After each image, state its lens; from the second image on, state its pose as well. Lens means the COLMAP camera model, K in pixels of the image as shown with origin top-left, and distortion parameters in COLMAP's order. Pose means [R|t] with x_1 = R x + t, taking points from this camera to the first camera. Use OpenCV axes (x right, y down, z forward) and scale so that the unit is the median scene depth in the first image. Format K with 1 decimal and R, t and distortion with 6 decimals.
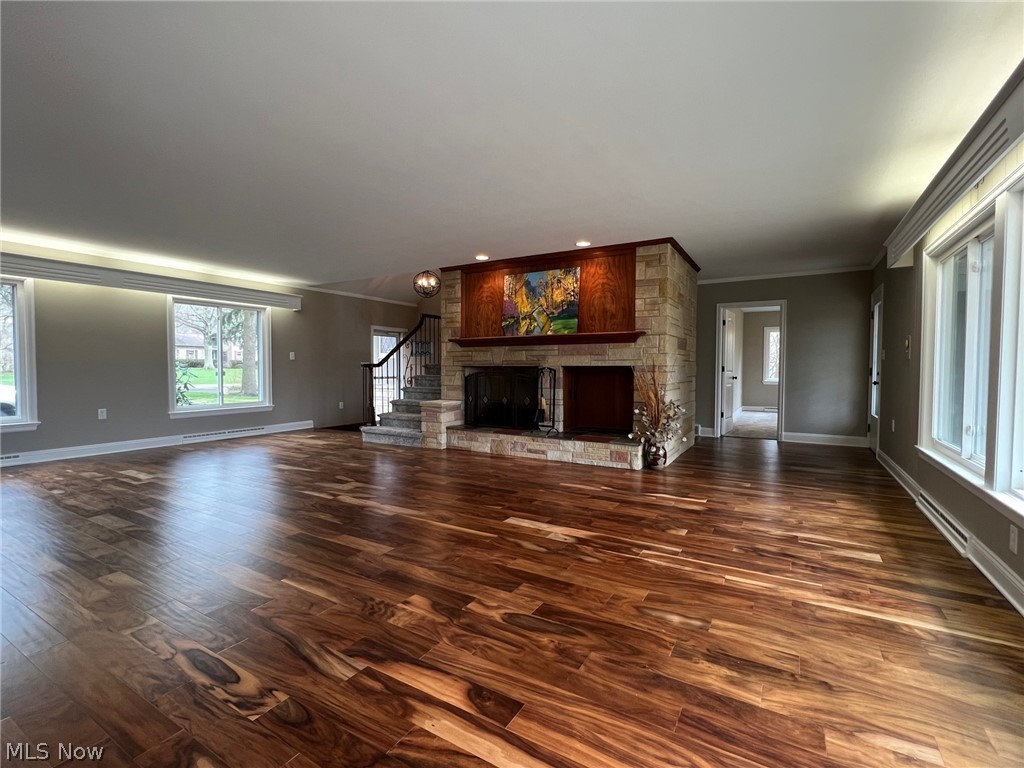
lens RADIAL K [[477.7, 0, 512.3], [0, 477.7, 380.2], [0, 0, 1]] dist [0.003797, -0.001643]
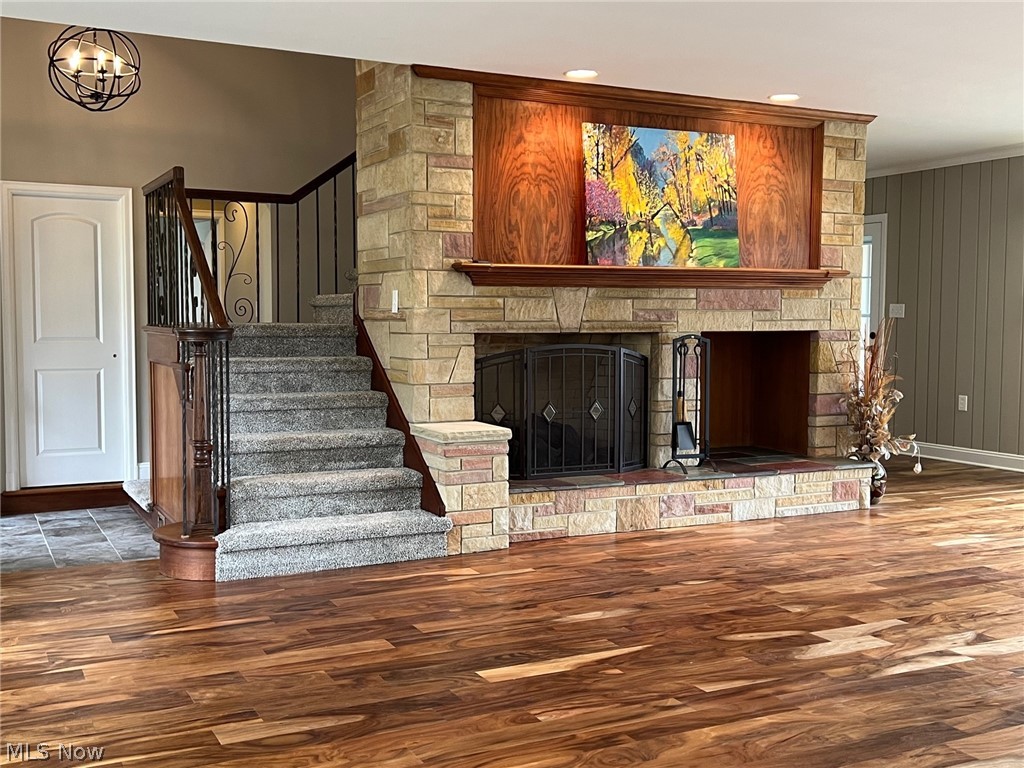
lens RADIAL K [[1106.0, 0, 515.7], [0, 1106.0, 388.6], [0, 0, 1]] dist [0.093540, 0.000000]
pose [[0.530498, -0.058859, 0.845640, -0.951482], [0.019166, 0.998164, 0.057451, -0.039871], [-0.847470, -0.014270, 0.530652, 0.539726]]
